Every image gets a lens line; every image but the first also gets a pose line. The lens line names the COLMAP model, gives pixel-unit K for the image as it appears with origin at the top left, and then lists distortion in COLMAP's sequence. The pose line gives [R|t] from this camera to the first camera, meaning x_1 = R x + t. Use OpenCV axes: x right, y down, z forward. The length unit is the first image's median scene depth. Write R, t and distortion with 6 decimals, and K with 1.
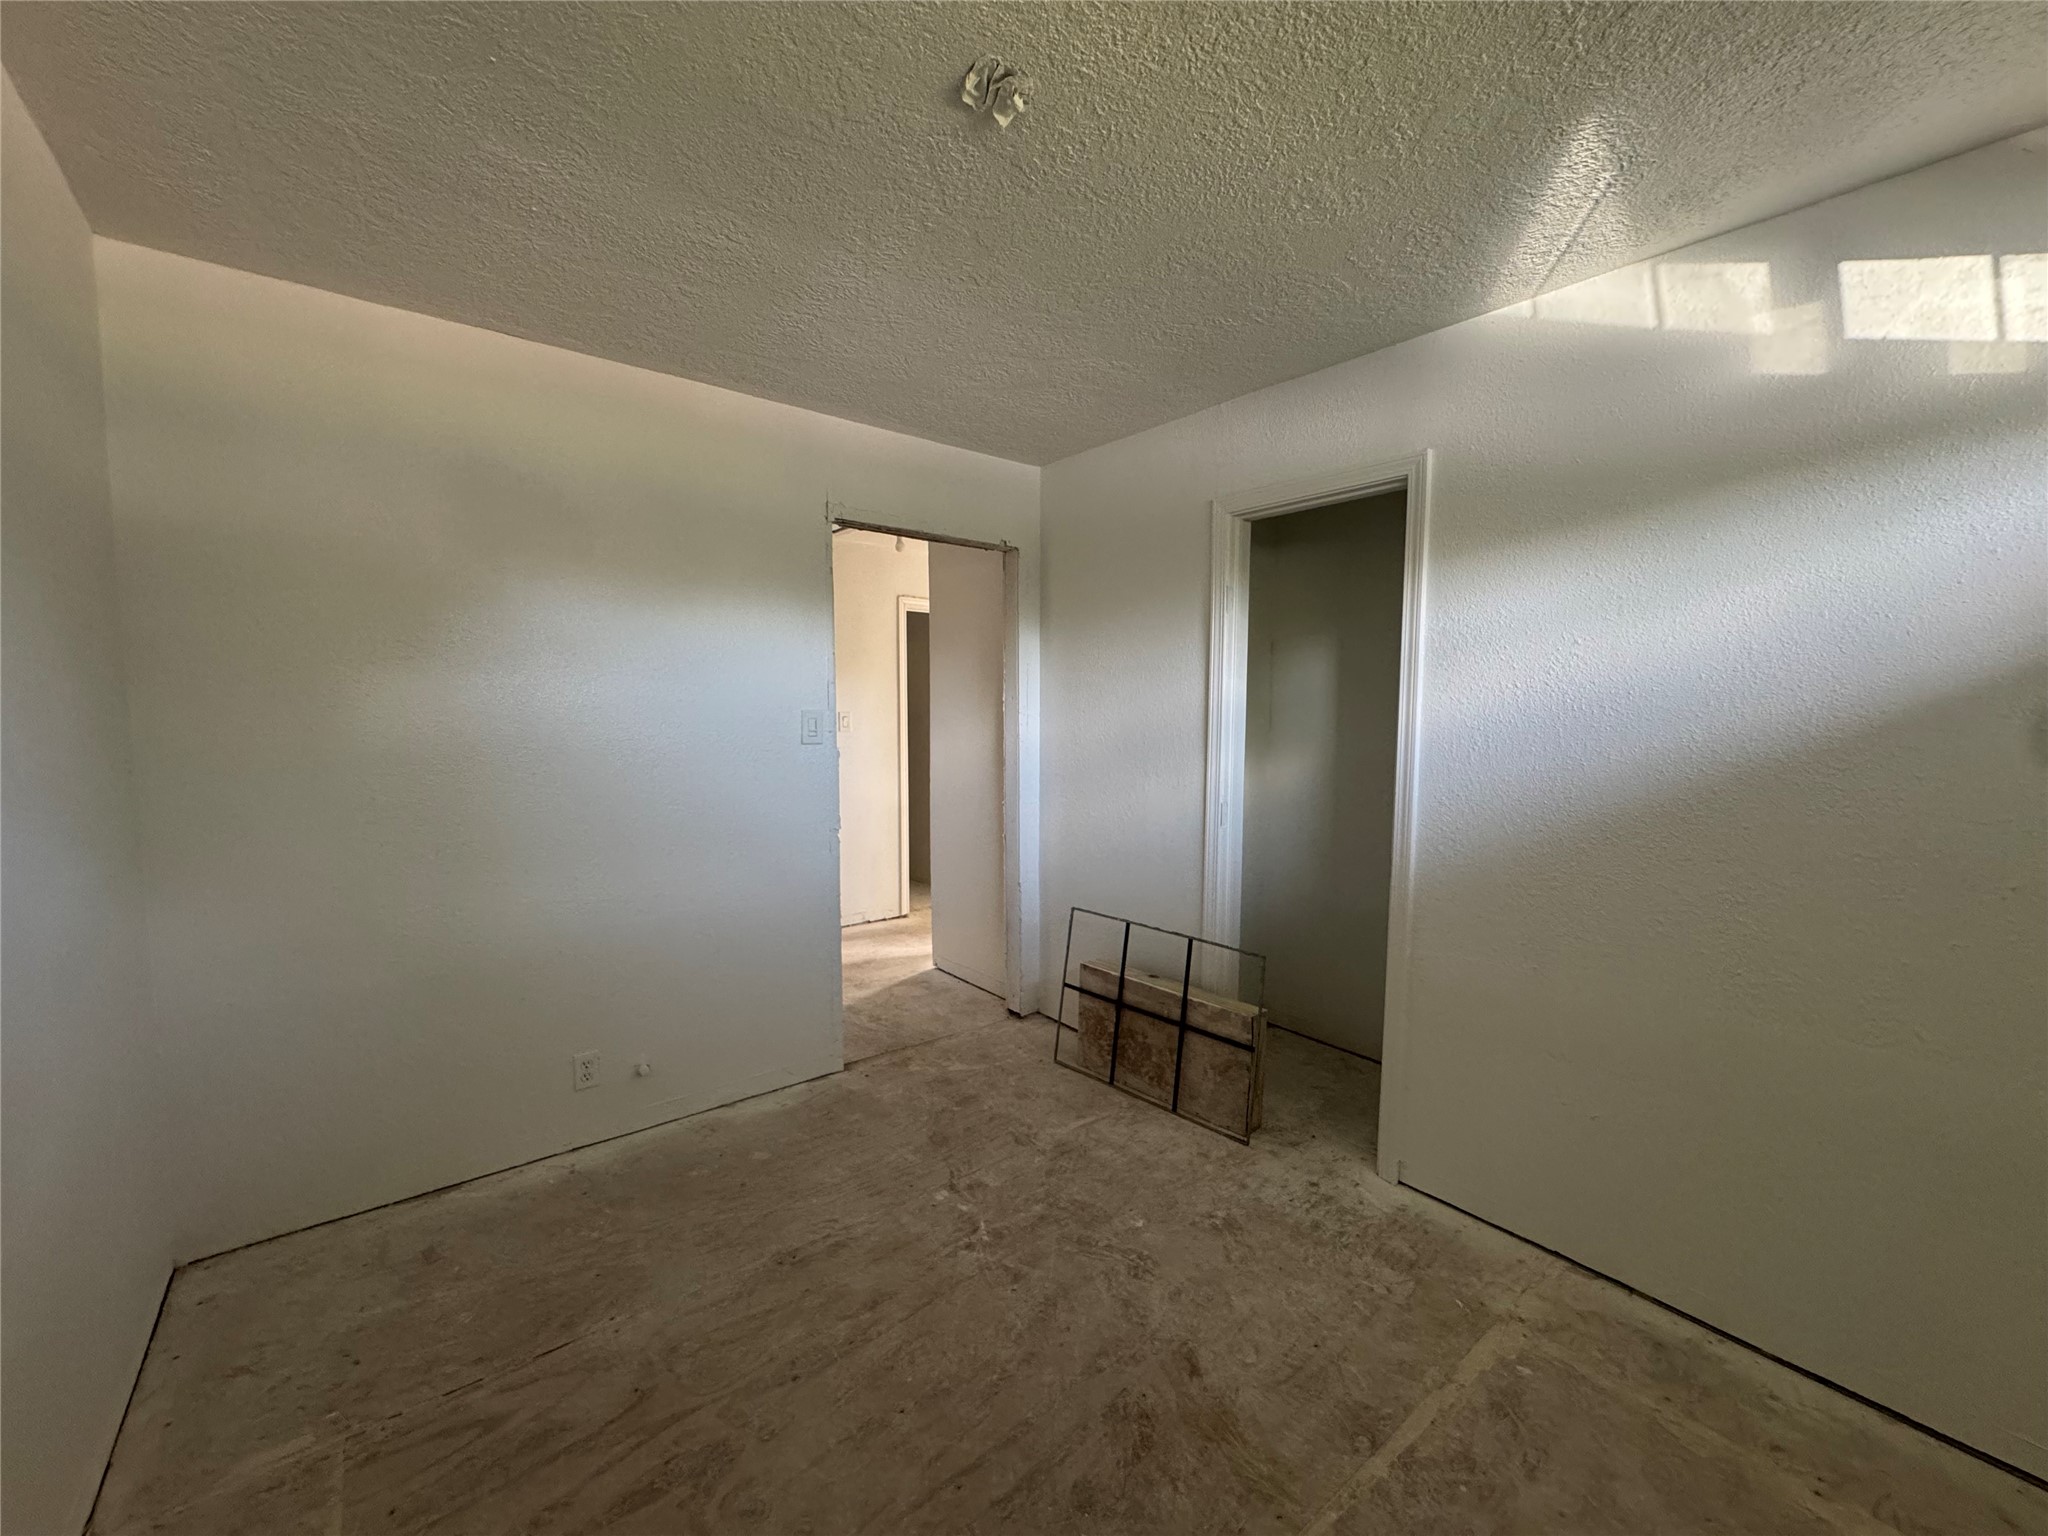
lens RADIAL K [[819.7, 0, 1022.6], [0, 819.7, 767.8], [0, 0, 1]] dist [-0.003859, 0.001204]
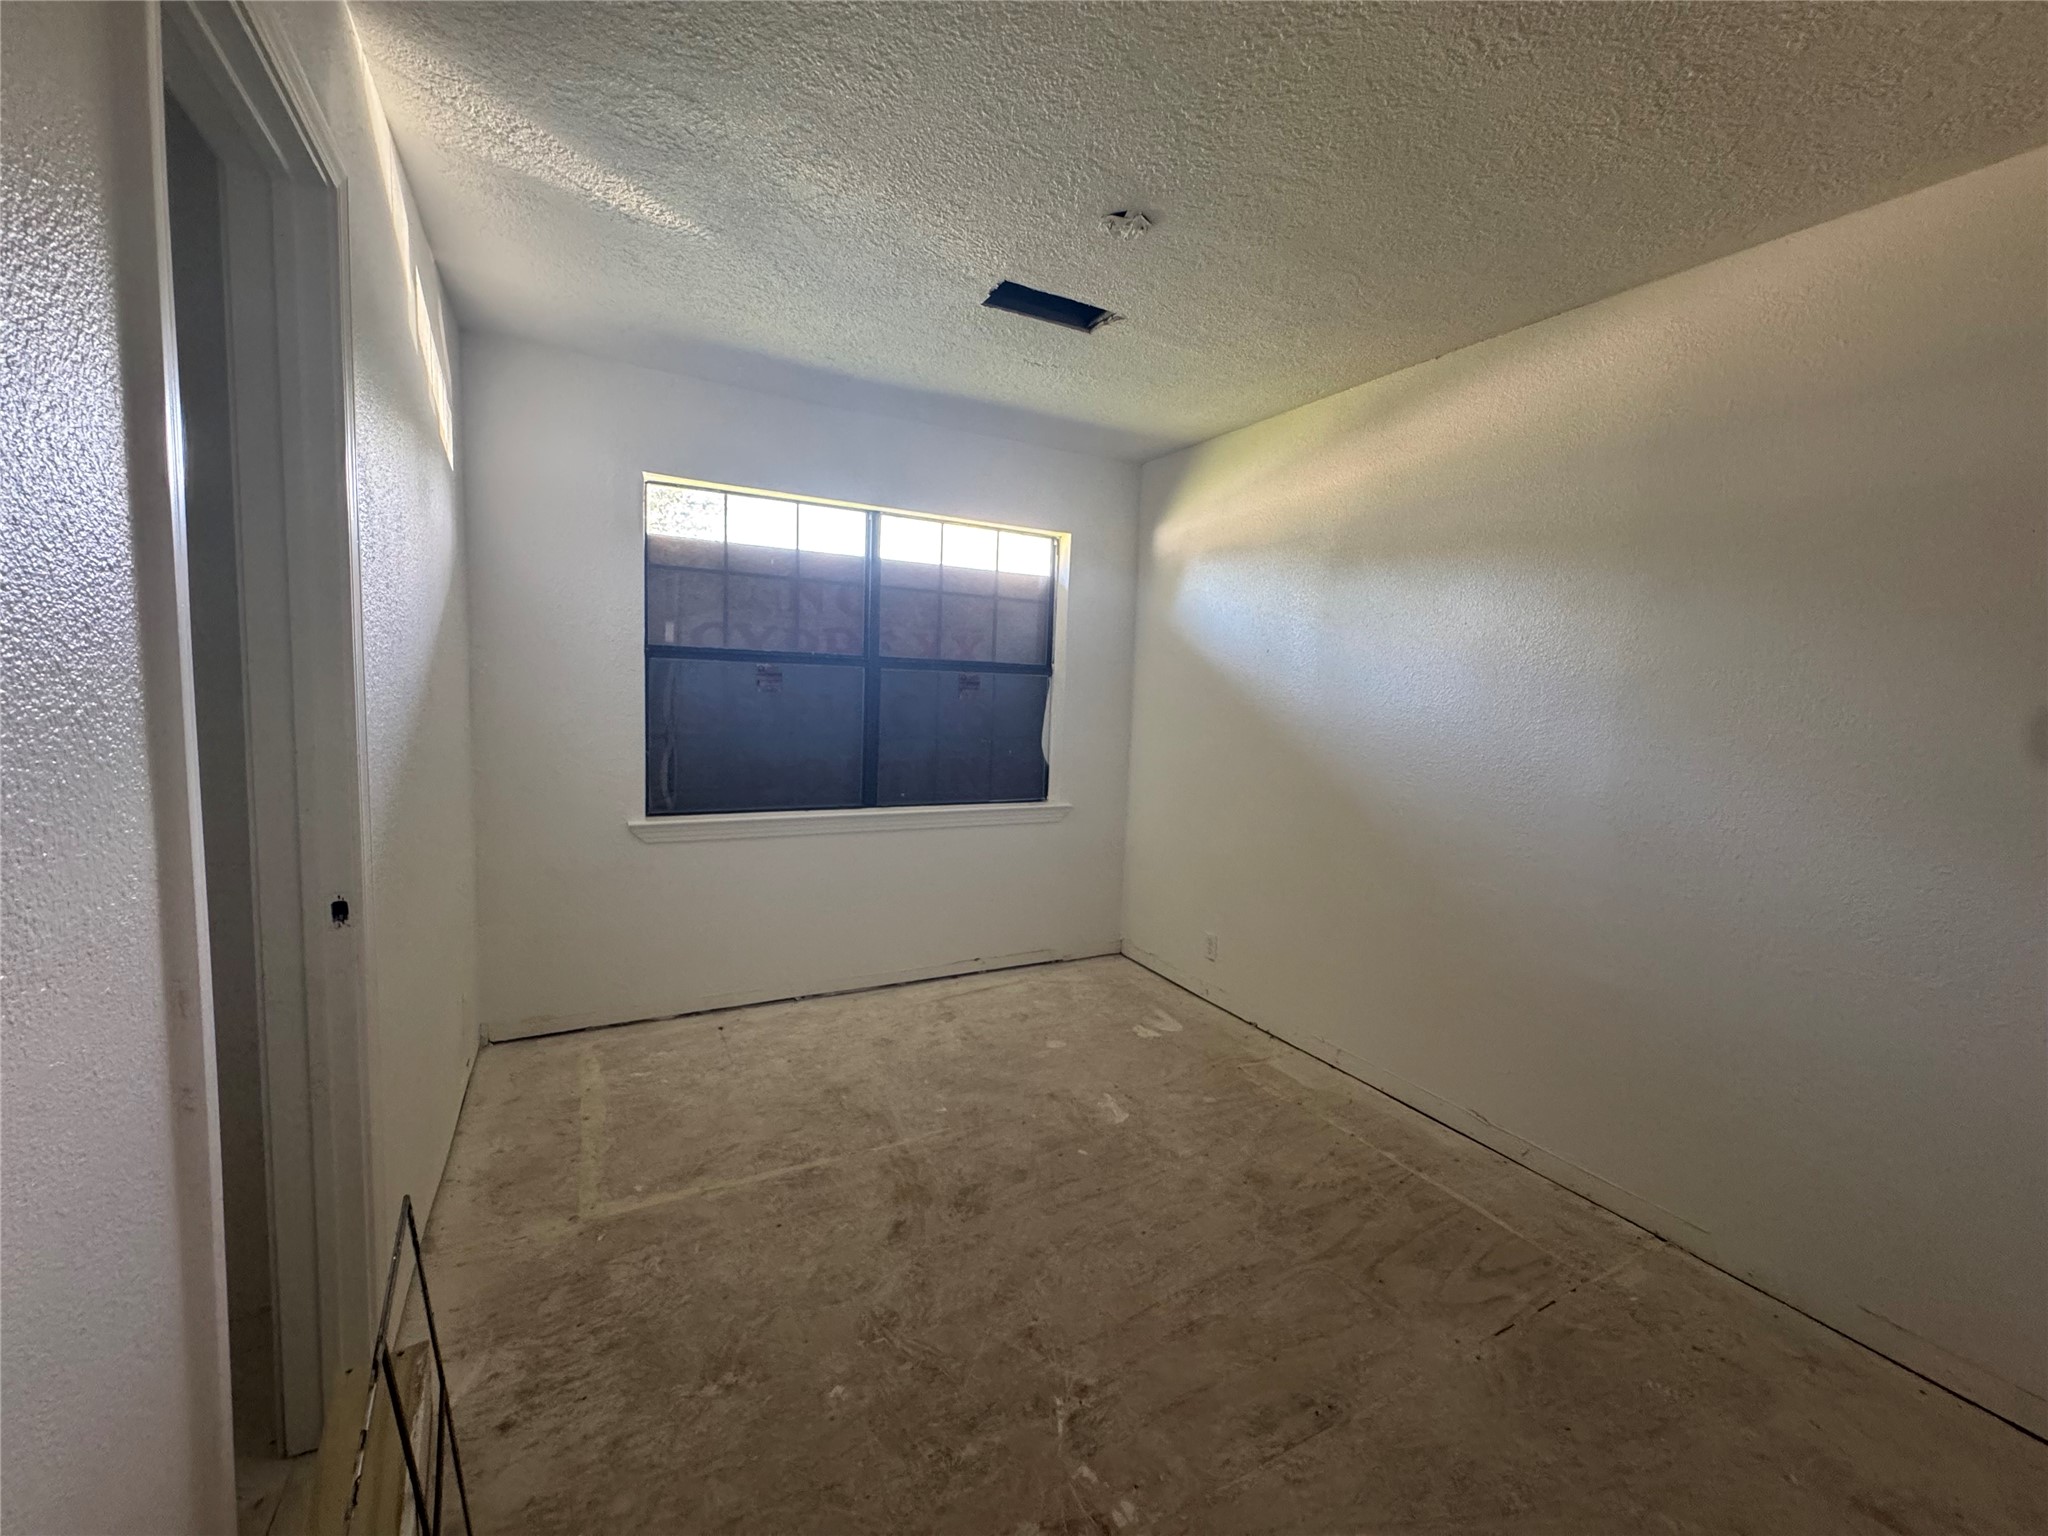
lens RADIAL K [[819.7, 0, 1022.6], [0, 819.7, 767.8], [0, 0, 1]] dist [-0.003859, 0.001204]
pose [[-0.982860, -0.063289, 0.173152, -0.118416], [-0.033475, 0.984880, 0.169973, -0.108002], [-0.181291, 0.161263, -0.970117, 1.850747]]
